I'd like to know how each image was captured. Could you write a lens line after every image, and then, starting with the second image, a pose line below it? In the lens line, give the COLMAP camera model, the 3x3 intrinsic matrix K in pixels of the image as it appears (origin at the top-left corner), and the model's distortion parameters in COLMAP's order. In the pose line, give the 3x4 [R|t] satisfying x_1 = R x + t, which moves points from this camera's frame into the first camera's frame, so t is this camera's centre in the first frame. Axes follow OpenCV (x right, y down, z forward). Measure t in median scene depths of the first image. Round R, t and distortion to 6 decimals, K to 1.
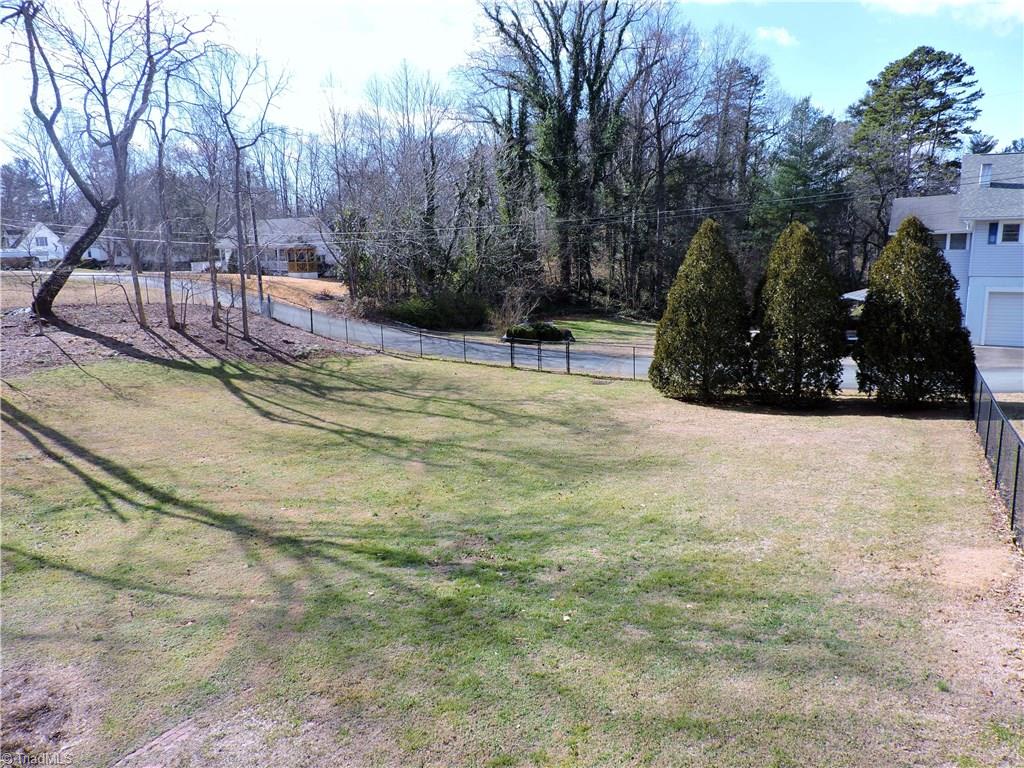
lens RADIAL K [[737.3, 0, 512.0], [0, 737.3, 384.0], [0, 0, 1]] dist [-0.011232, -0.000679]
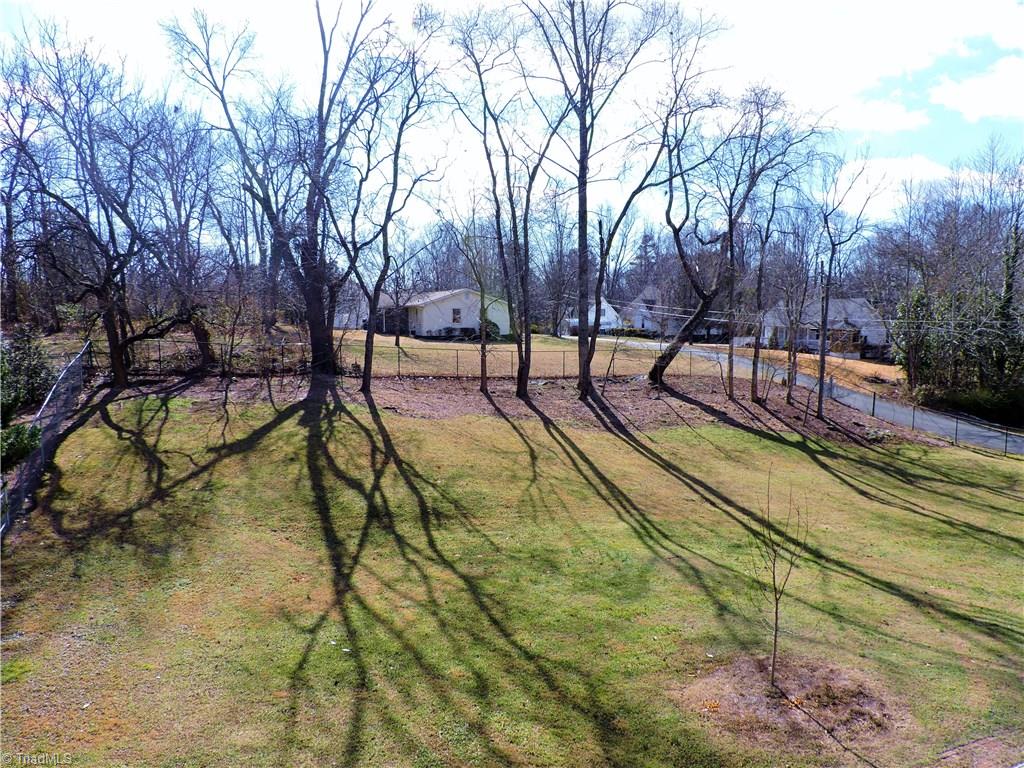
lens RADIAL K [[737.3, 0, 512.0], [0, 737.3, 384.0], [0, 0, 1]] dist [-0.011232, -0.000679]
pose [[0.803028, 0.077853, -0.590834, -0.099812], [-0.132024, 0.990035, -0.048985, 0.002810], [0.581133, 0.117340, 0.805305, -0.155746]]
